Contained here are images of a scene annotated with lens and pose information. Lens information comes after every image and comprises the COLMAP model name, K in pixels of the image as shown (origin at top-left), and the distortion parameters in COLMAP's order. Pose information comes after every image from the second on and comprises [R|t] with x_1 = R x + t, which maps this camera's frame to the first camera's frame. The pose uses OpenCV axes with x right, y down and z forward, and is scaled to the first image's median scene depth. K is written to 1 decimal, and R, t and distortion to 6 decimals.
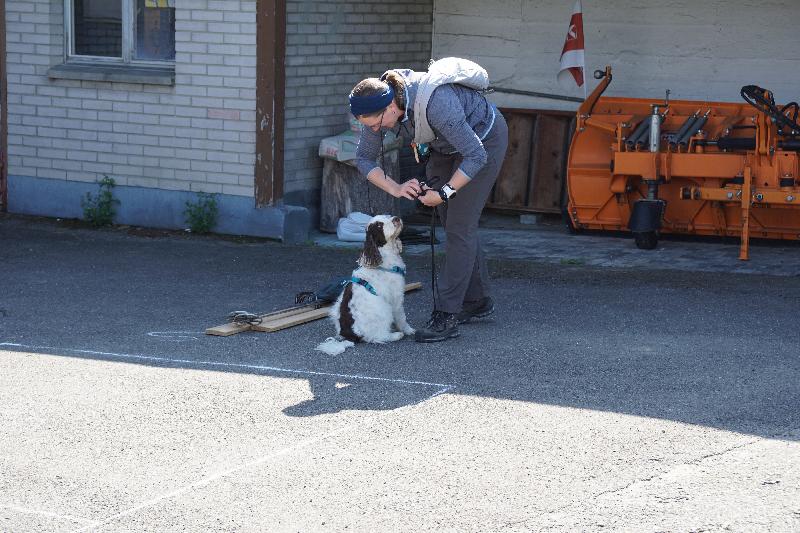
lens RADIAL K [[1954.0, 0, 400.0], [0, 1954.0, 266.5], [0, 0, 1]] dist [0.311515, 0.274598]
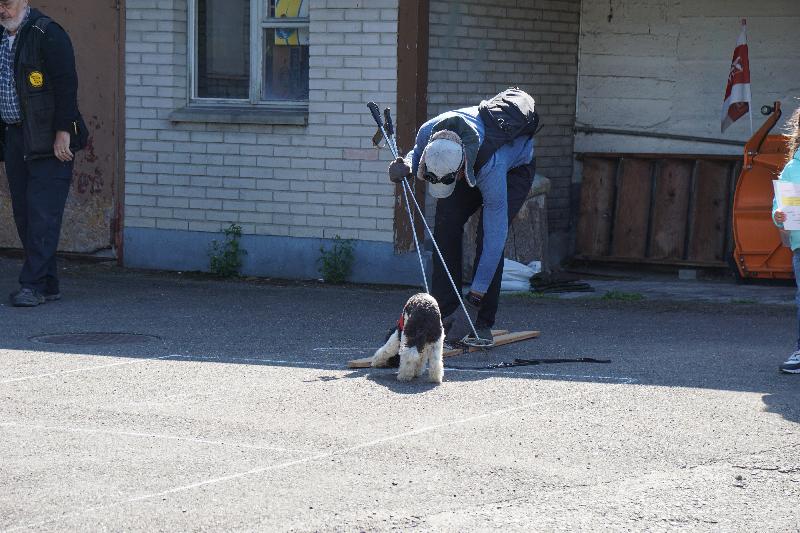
lens RADIAL K [[2469.4, 0, 400.0], [0, 2469.4, 266.5], [0, 0, 1]] dist [0.532931, -0.128035]
pose [[0.999455, -0.004214, -0.032733, -0.031799], [0.001884, 0.997483, -0.070887, 0.057246], [0.032950, 0.070787, 0.996947, -0.164007]]
